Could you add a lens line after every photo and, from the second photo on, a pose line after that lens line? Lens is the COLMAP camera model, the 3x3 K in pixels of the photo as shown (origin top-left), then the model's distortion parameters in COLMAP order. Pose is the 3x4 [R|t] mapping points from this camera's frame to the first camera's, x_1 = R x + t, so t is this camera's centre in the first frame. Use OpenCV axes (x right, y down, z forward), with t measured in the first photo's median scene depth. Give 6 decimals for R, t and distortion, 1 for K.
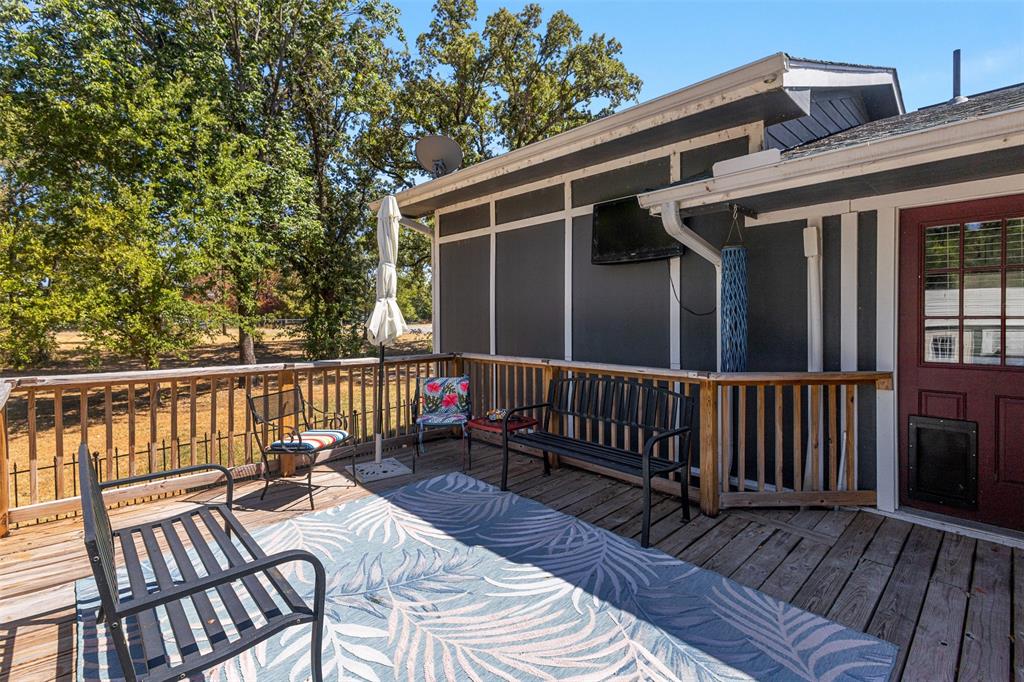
lens RADIAL K [[471.9, 0, 508.3], [0, 471.9, 318.0], [0, 0, 1]] dist [0.001025, -0.000153]
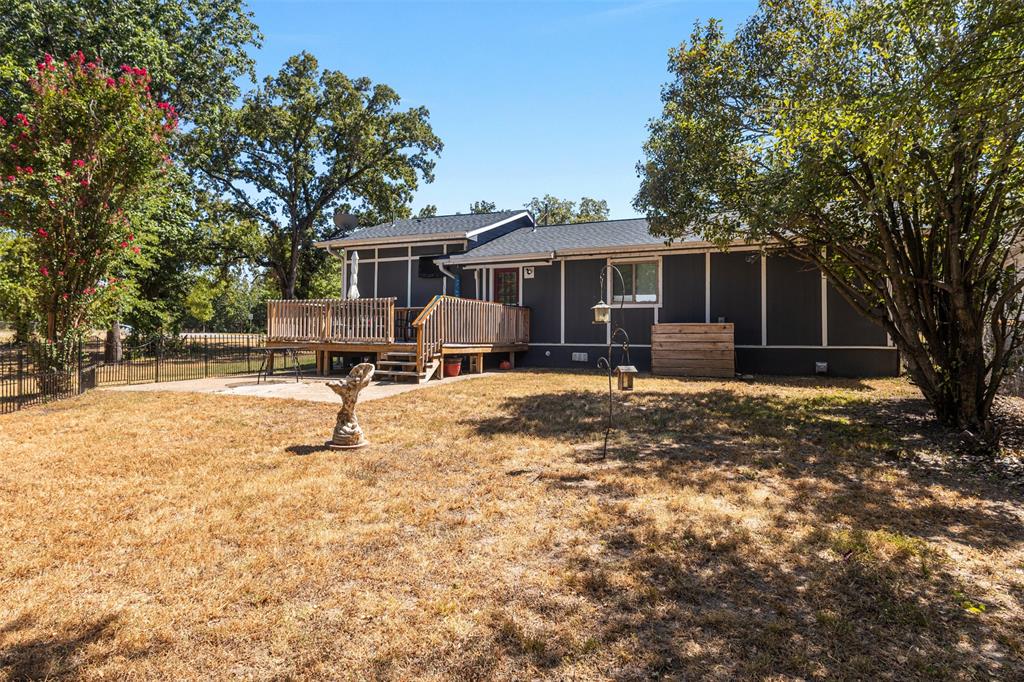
lens RADIAL K [[471.9, 0, 508.3], [0, 471.9, 318.0], [0, 0, 1]] dist [0.001025, -0.000153]
pose [[0.916500, 0.018344, 0.399614, -0.369795], [-0.013787, 0.999803, -0.014273, 0.137321], [-0.399798, 0.007572, 0.916572, -1.477384]]
